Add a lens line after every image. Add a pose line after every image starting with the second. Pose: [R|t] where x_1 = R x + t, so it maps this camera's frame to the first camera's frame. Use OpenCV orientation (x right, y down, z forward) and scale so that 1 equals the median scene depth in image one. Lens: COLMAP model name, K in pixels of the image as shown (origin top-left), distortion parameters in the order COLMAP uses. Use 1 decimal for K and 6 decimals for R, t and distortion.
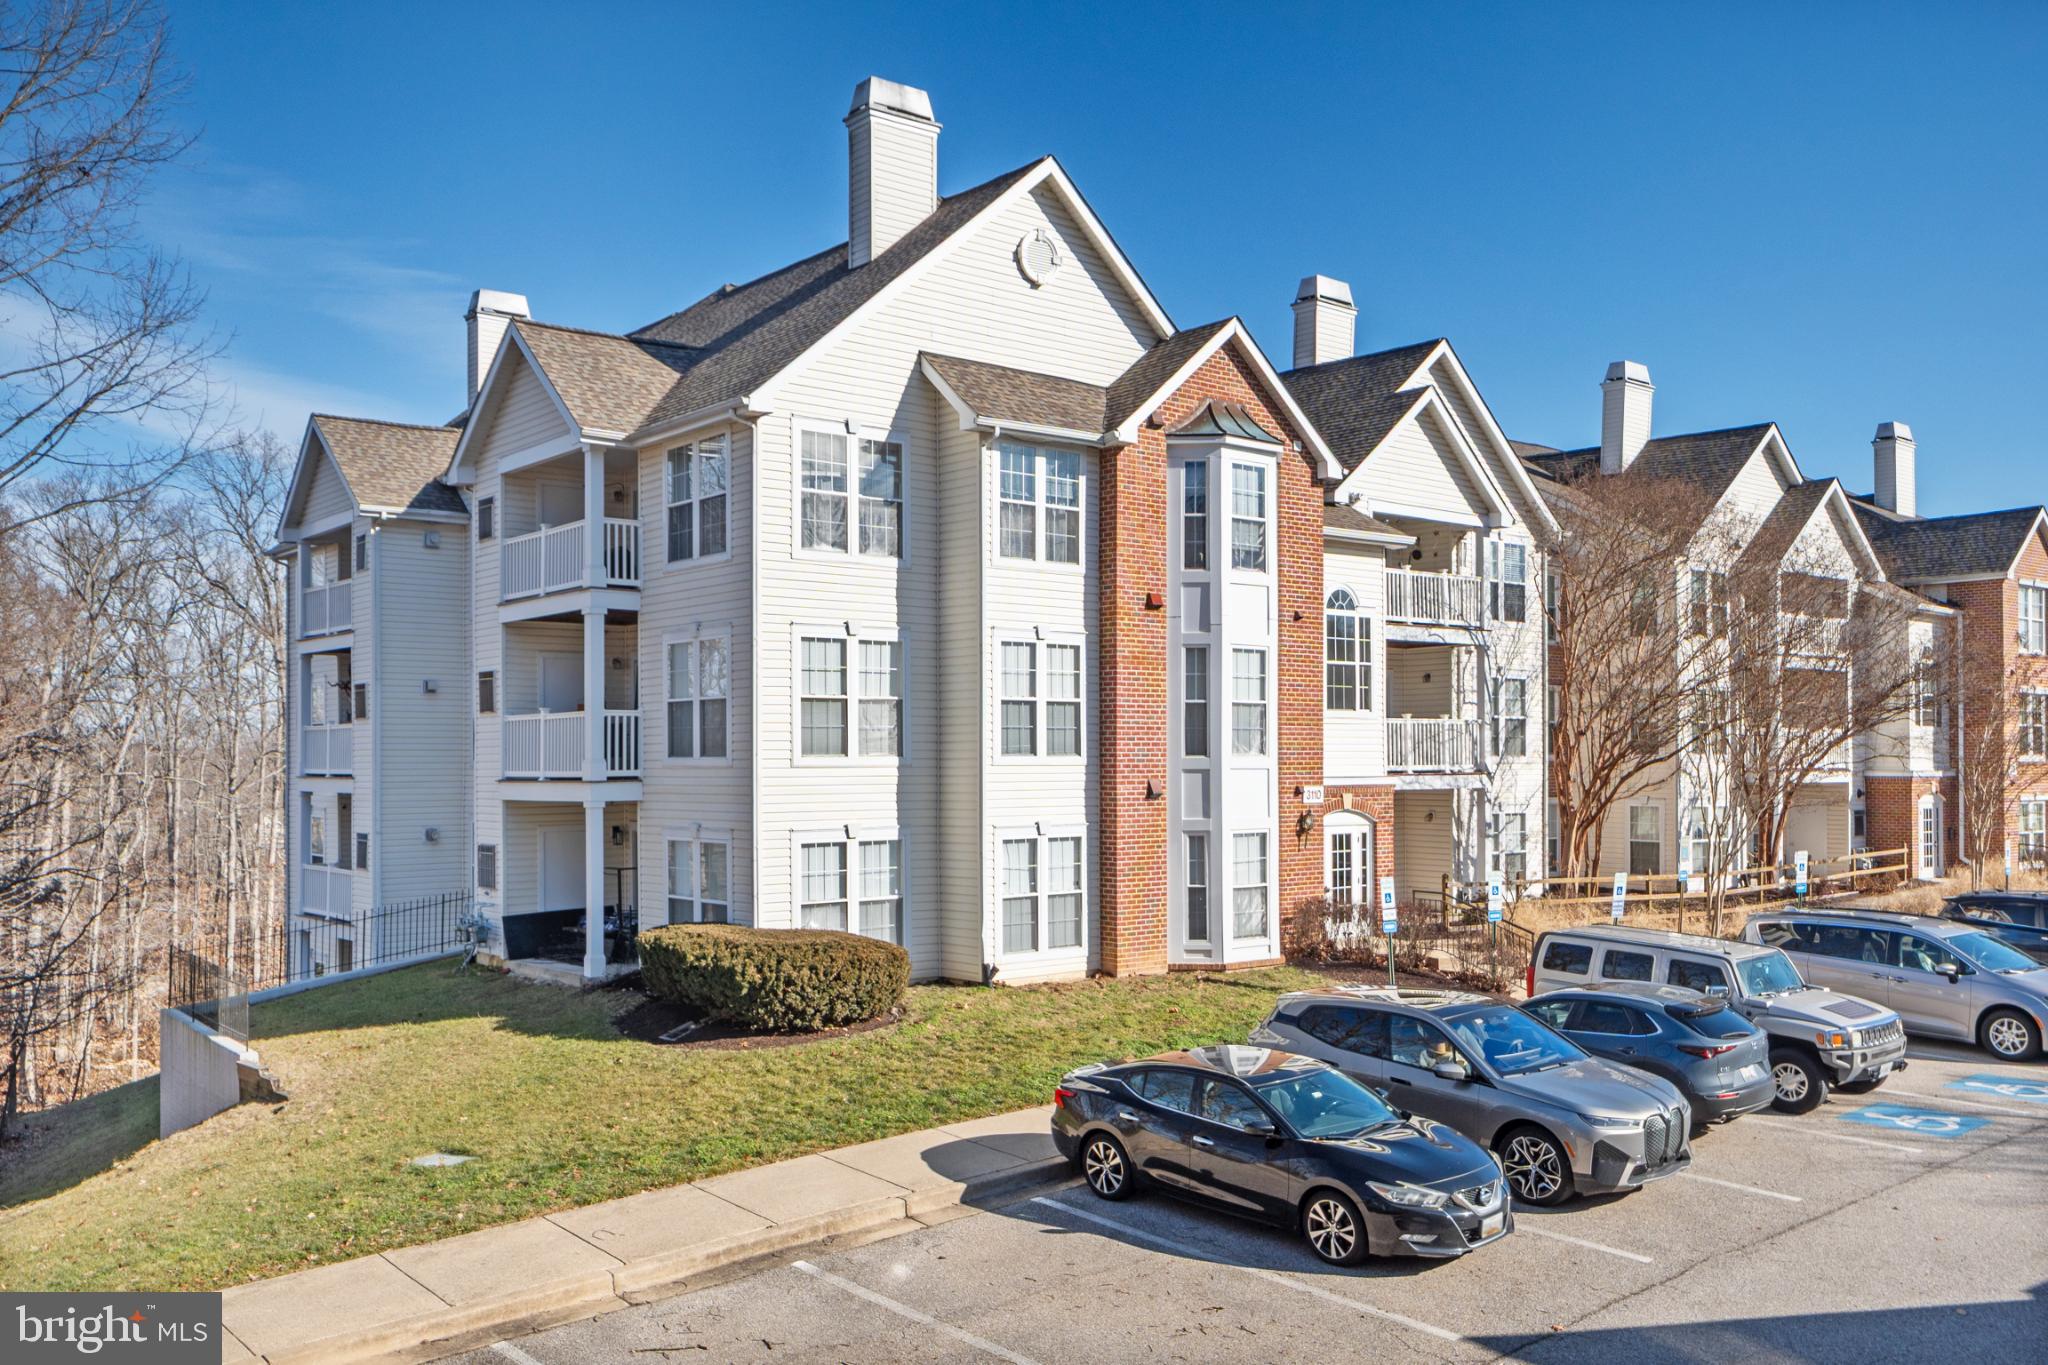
lens RADIAL K [[1707.3, 0, 1025.0], [0, 1707.3, 668.6], [0, 0, 1]] dist [-0.000917, 0.006135]
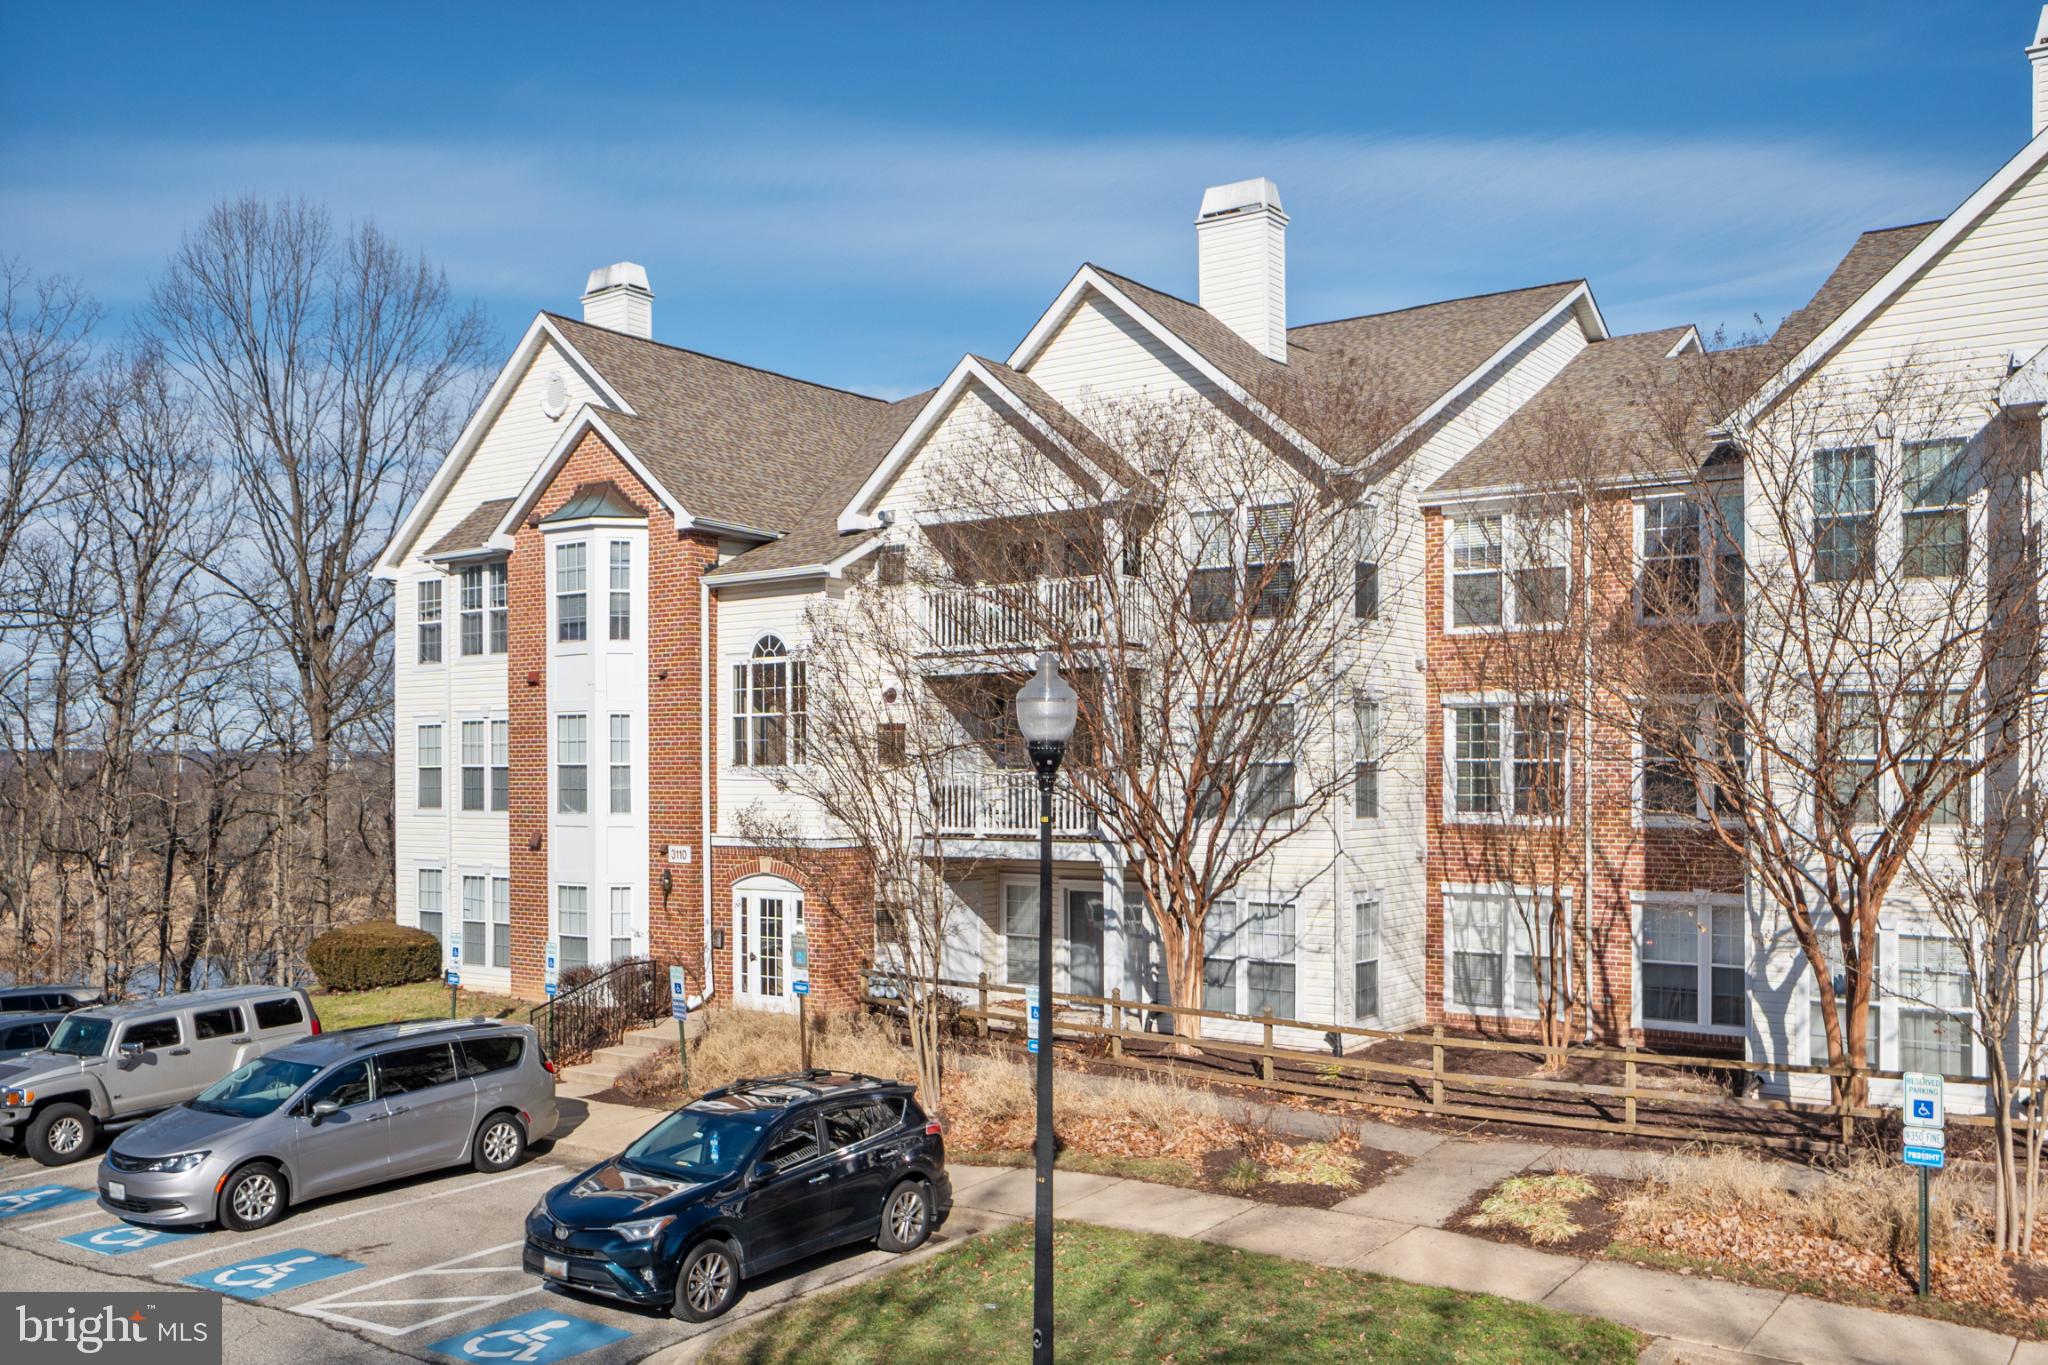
lens RADIAL K [[1707.3, 0, 1025.0], [0, 1707.3, 668.6], [0, 0, 1]] dist [-0.000917, 0.006135]
pose [[0.279361, -0.072039, -0.957480, 1.117921], [0.044284, 0.997087, -0.062098, 0.035777], [0.959164, -0.025053, 0.281738, 0.873883]]
